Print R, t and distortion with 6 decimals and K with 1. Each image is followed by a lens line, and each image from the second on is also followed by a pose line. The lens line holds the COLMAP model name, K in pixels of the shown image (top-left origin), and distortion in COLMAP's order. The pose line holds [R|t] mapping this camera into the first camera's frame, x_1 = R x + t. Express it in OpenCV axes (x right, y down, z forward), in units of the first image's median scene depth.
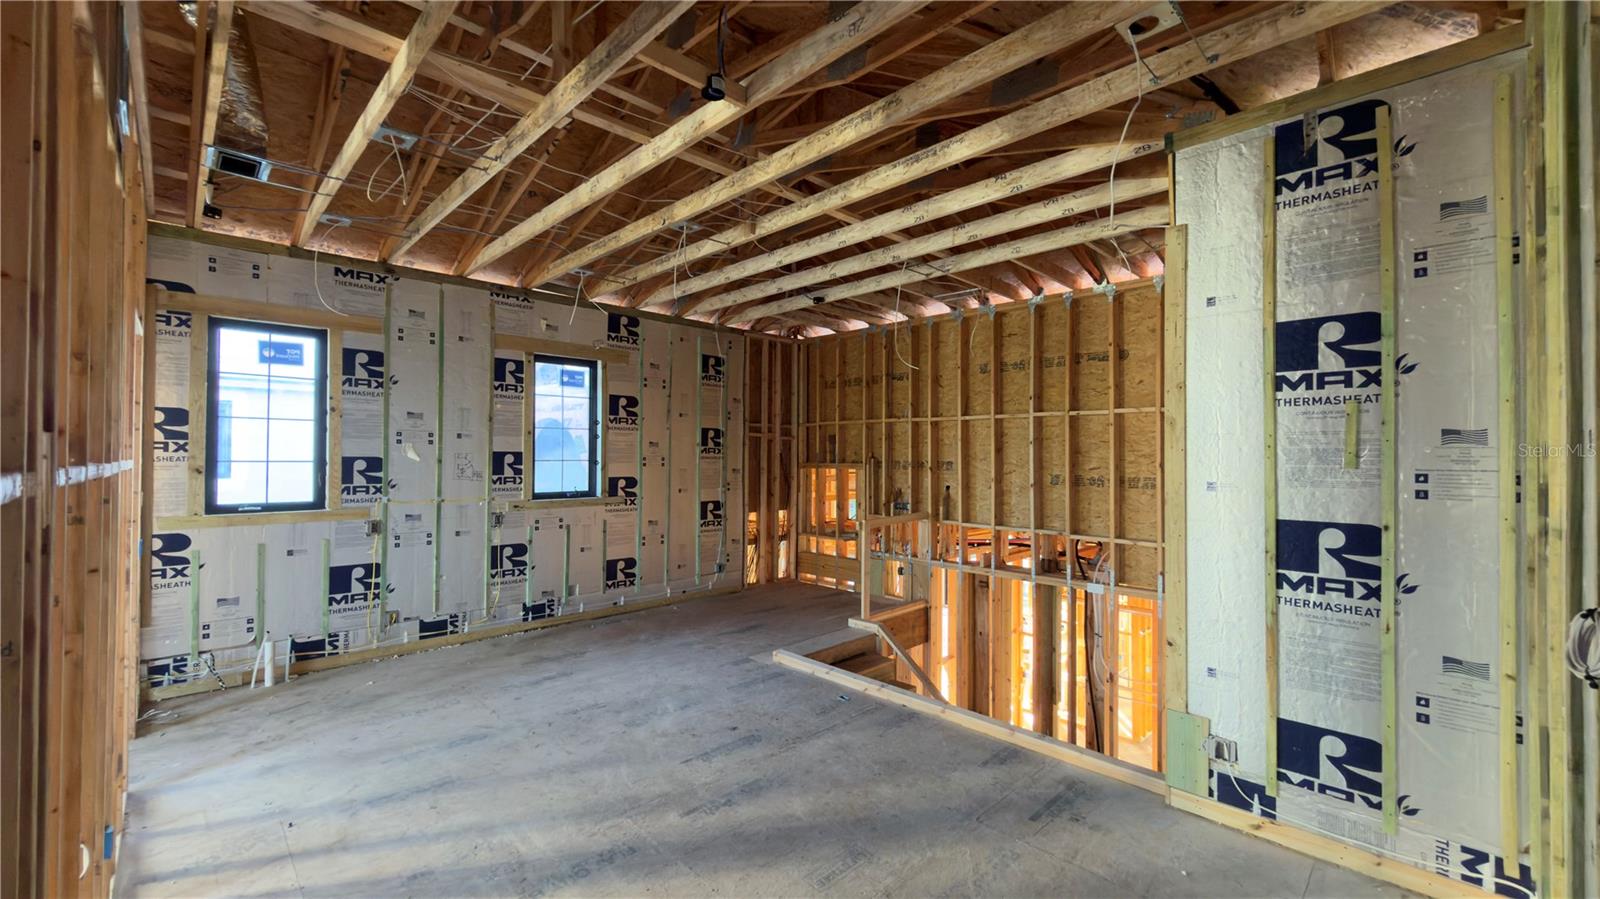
lens RADIAL K [[635.8, 0, 801.8], [0, 635.8, 449.3], [0, 0, 1]] dist [0.001183, -0.000686]
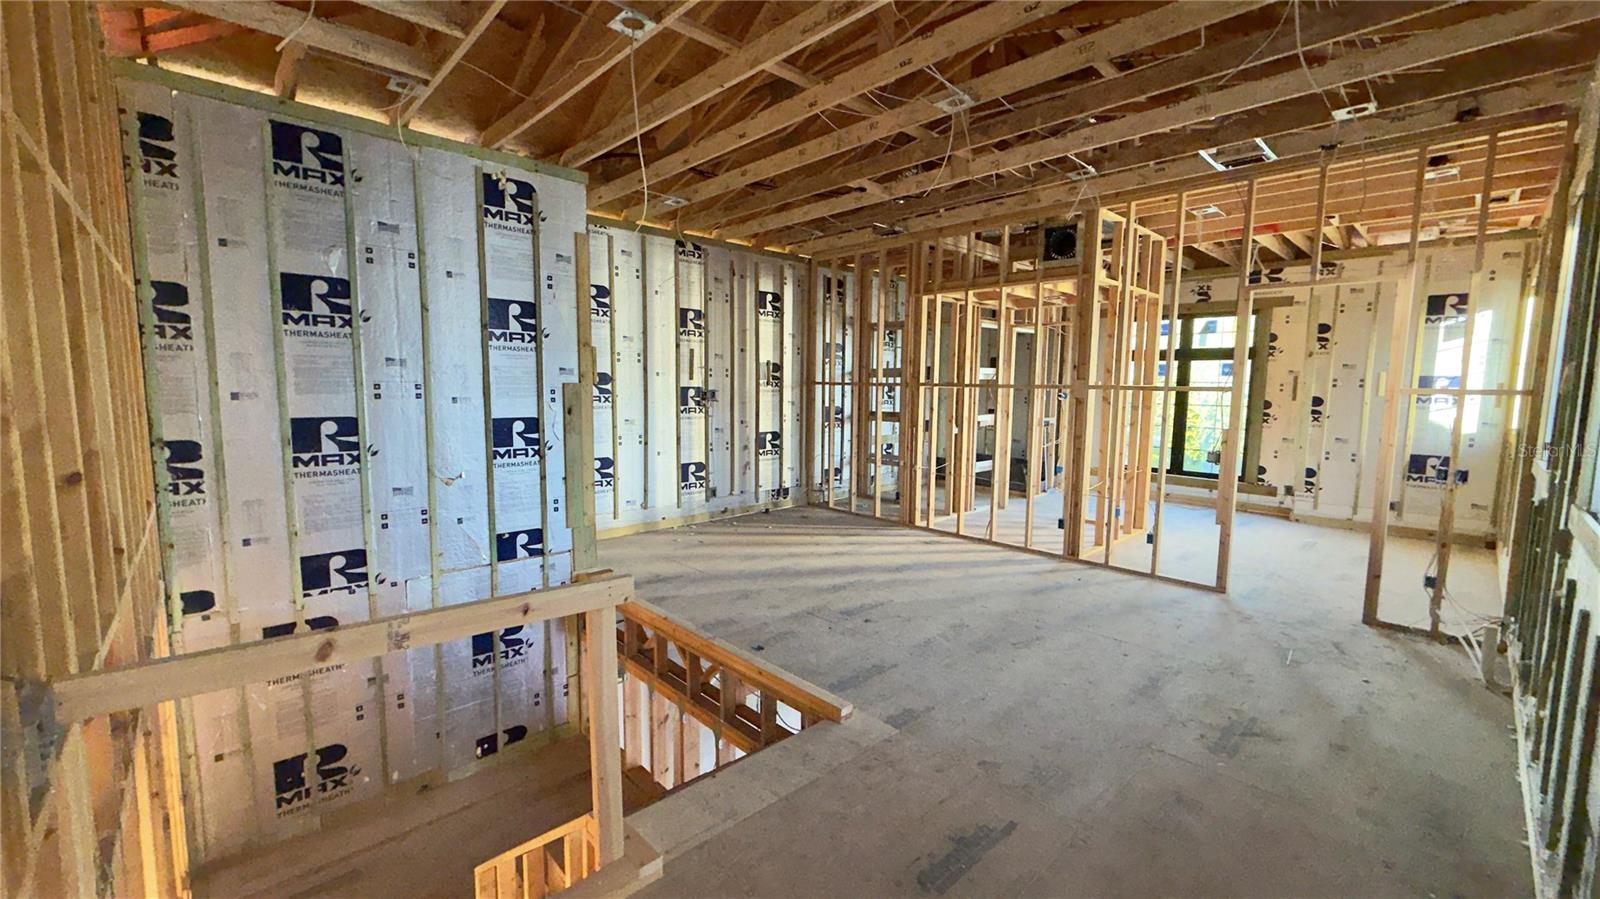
lens RADIAL K [[635.8, 0, 797.8], [0, 635.8, 449.1], [0, 0, 1]] dist [0.001183, -0.000686]
pose [[-0.999731, -0.013662, 0.018721, -0.000880], [-0.011799, 0.995290, 0.096223, 0.028851], [-0.019947, 0.095976, -0.995184, 2.260421]]
